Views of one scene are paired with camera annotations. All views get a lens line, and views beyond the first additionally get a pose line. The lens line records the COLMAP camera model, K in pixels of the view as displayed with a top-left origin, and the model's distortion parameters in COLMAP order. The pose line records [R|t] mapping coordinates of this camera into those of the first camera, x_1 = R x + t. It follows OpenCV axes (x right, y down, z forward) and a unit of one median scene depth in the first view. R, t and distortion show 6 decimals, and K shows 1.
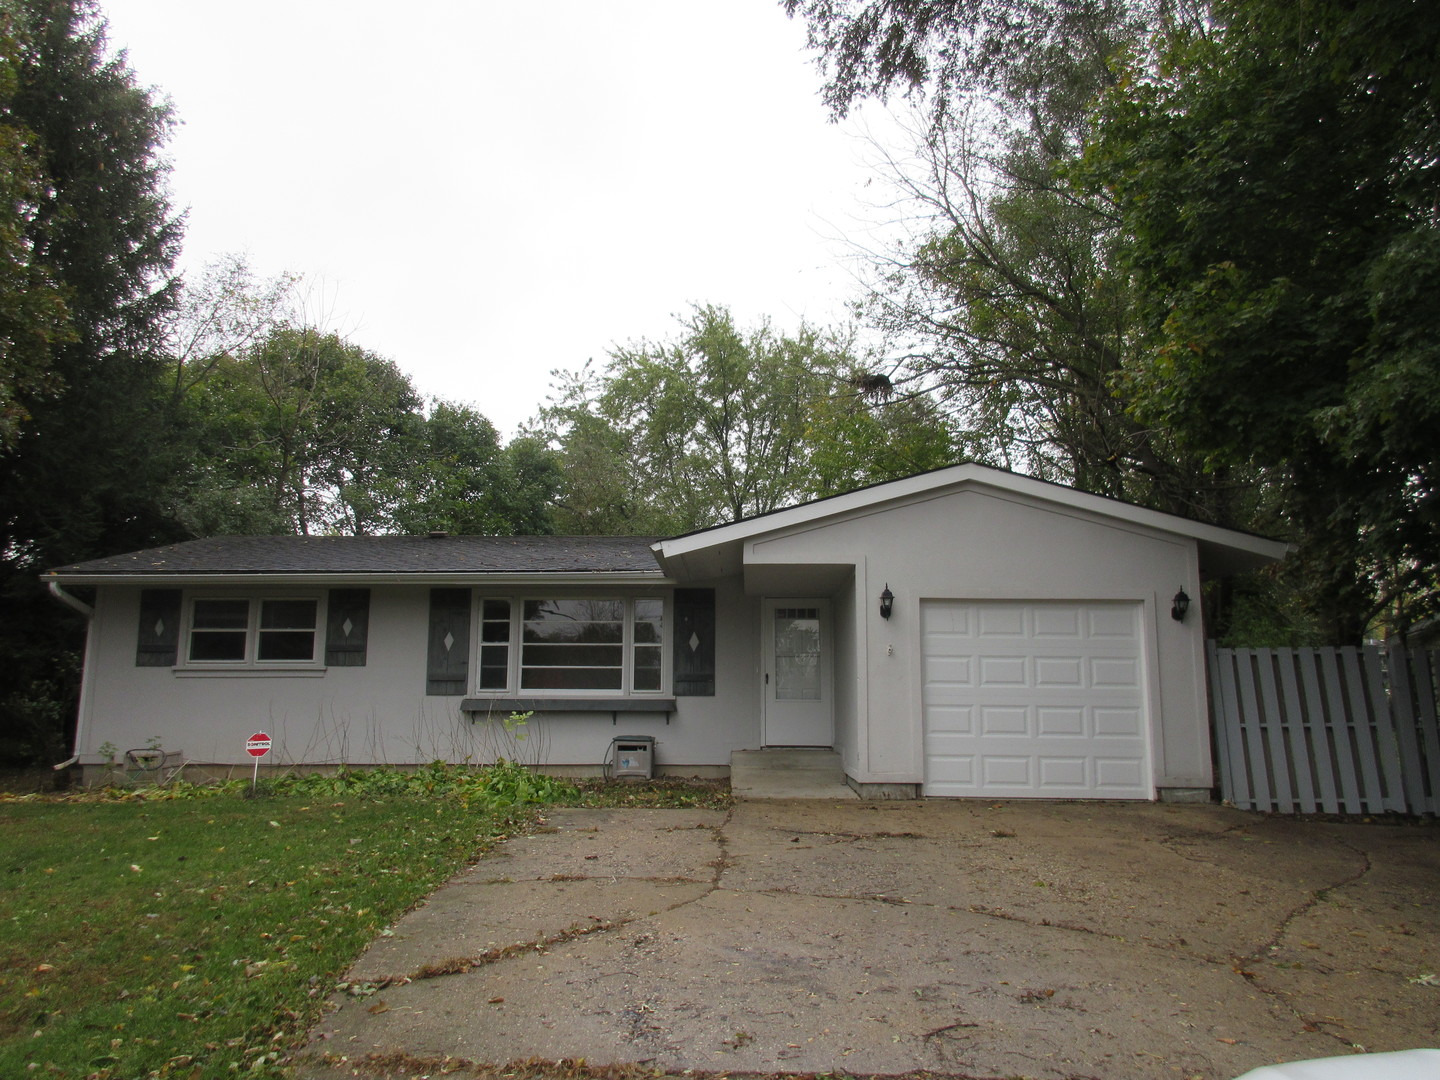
lens RADIAL K [[1070.5, 0, 721.3], [0, 1070.5, 541.4], [0, 0, 1]] dist [0.011474, -0.007118]
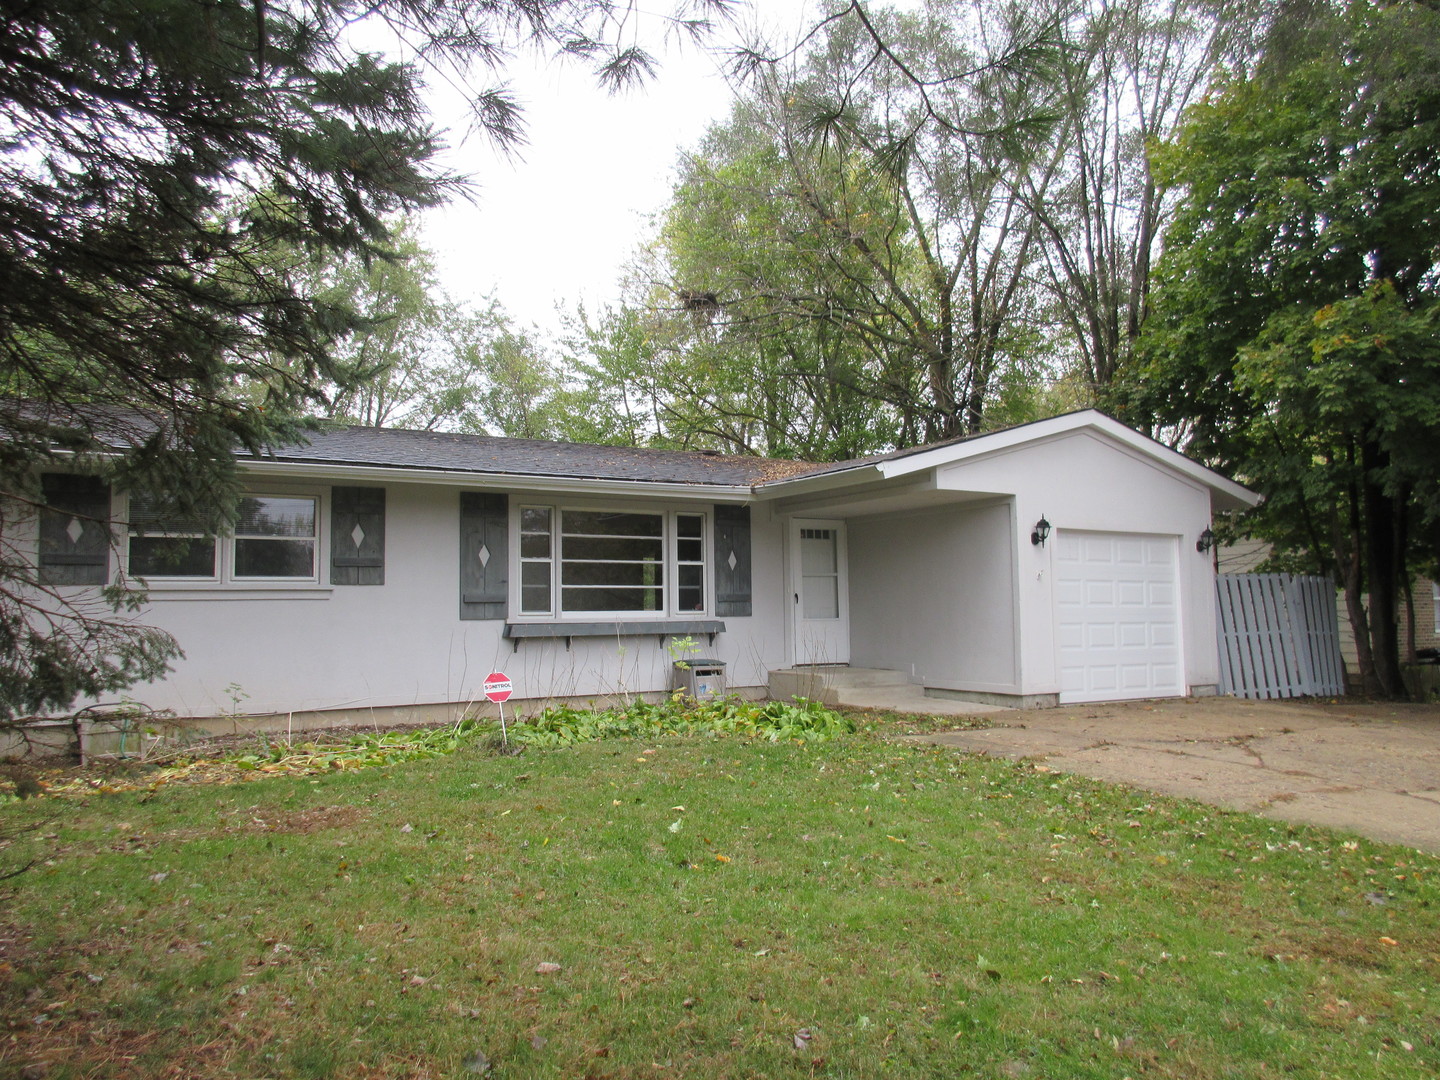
lens RADIAL K [[1070.5, 0, 720.6], [0, 1070.5, 538.5], [0, 0, 1]] dist [0.011474, -0.007118]
pose [[0.844643, 0.024833, 0.534754, -0.551249], [-0.067689, 0.995860, 0.060668, 0.016300], [-0.531034, -0.087439, 0.842827, 0.198010]]
